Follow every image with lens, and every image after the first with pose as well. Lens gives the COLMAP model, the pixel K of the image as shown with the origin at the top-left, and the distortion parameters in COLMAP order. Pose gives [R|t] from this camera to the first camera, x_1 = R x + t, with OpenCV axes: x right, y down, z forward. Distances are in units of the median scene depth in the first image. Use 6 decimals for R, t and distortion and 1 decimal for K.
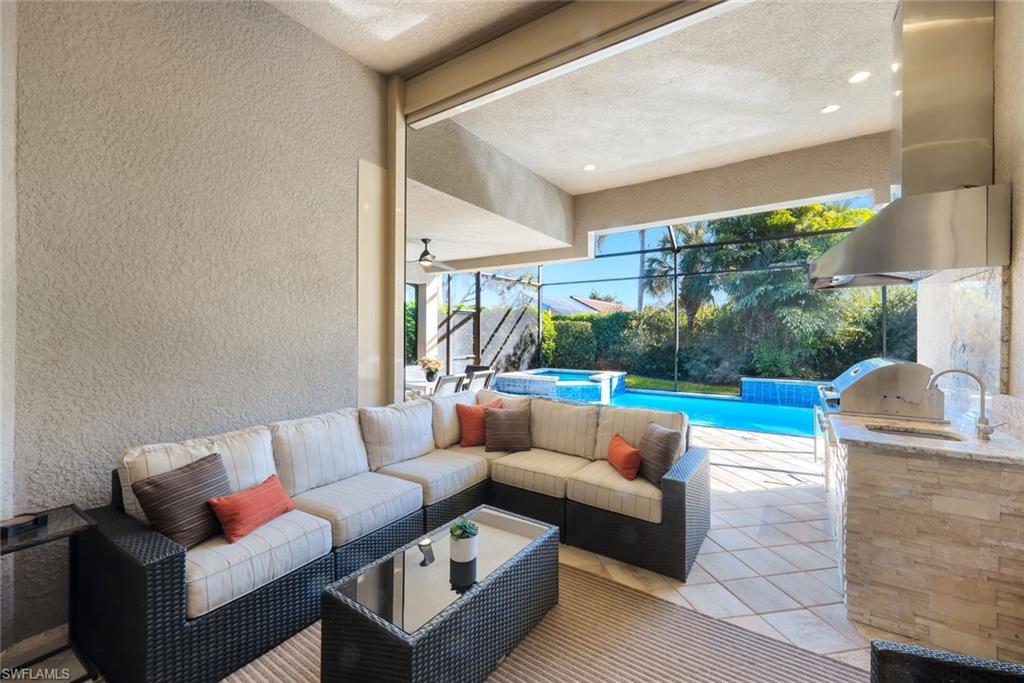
lens RADIAL K [[417.4, 0, 507.7], [0, 417.4, 338.8], [0, 0, 1]] dist [-0.000530, 0.000166]
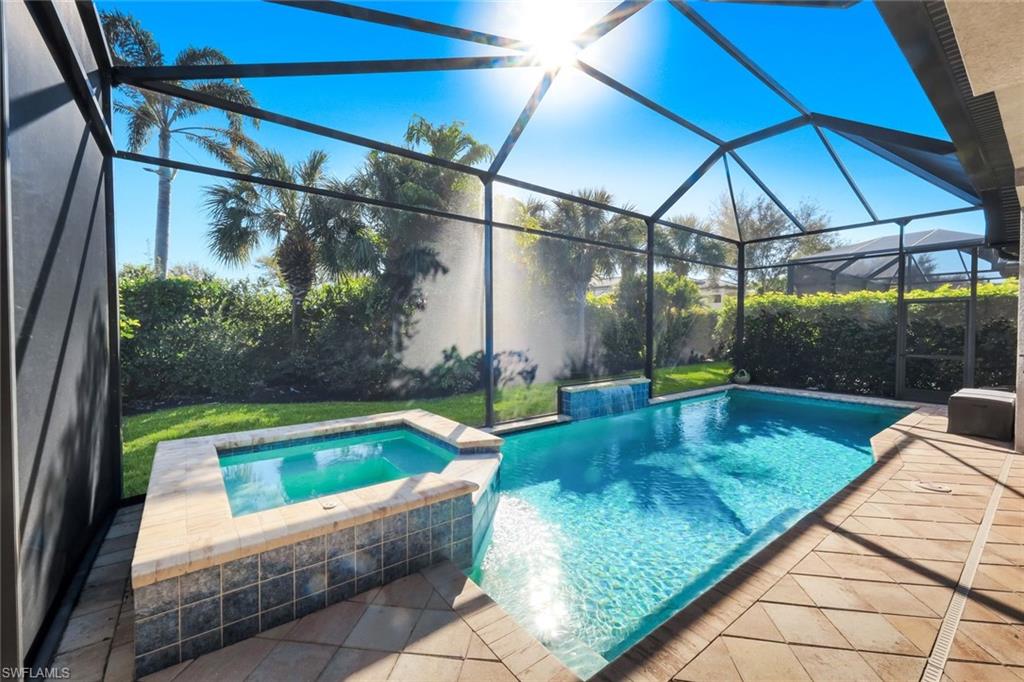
lens RADIAL K [[417.4, 0, 512.3], [0, 417.4, 341.0], [0, 0, 1]] dist [-0.000530, 0.000166]
pose [[0.318513, -0.026053, 0.947560, -0.115194], [-0.000730, 0.999615, 0.027730, -0.008383], [-0.947918, -0.009524, 0.318372, 0.705656]]
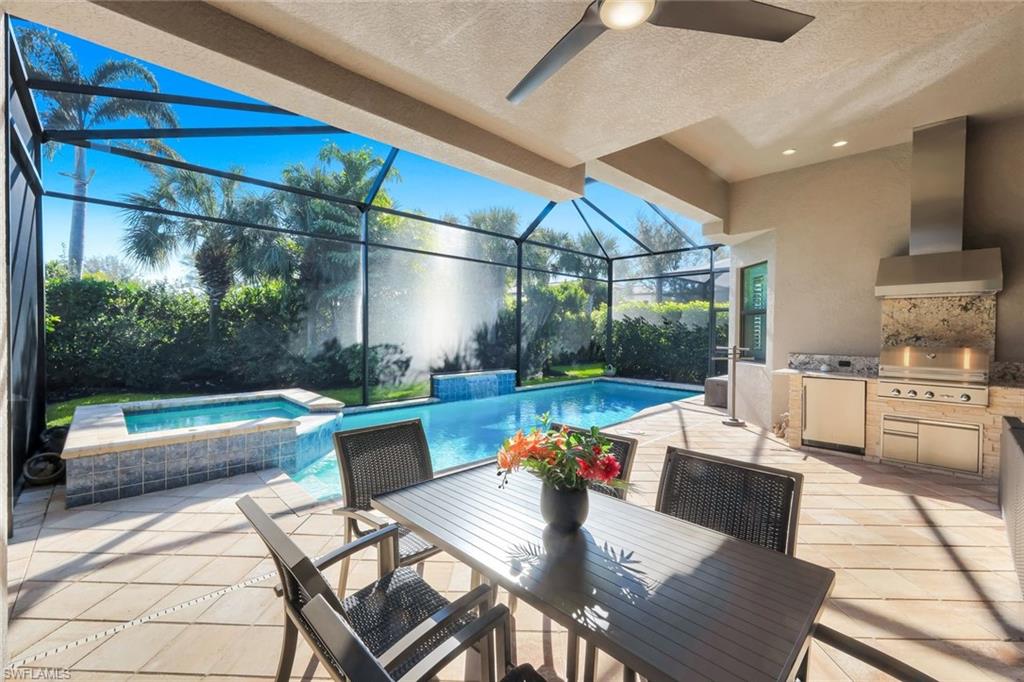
lens RADIAL K [[417.4, 0, 508.9], [0, 417.4, 339.6], [0, 0, 1]] dist [-0.000530, 0.000166]
pose [[0.213219, -0.015480, 0.976882, -0.224487], [-0.006881, 0.999826, 0.017345, -0.002122], [-0.976980, -0.010421, 0.213075, 0.537186]]
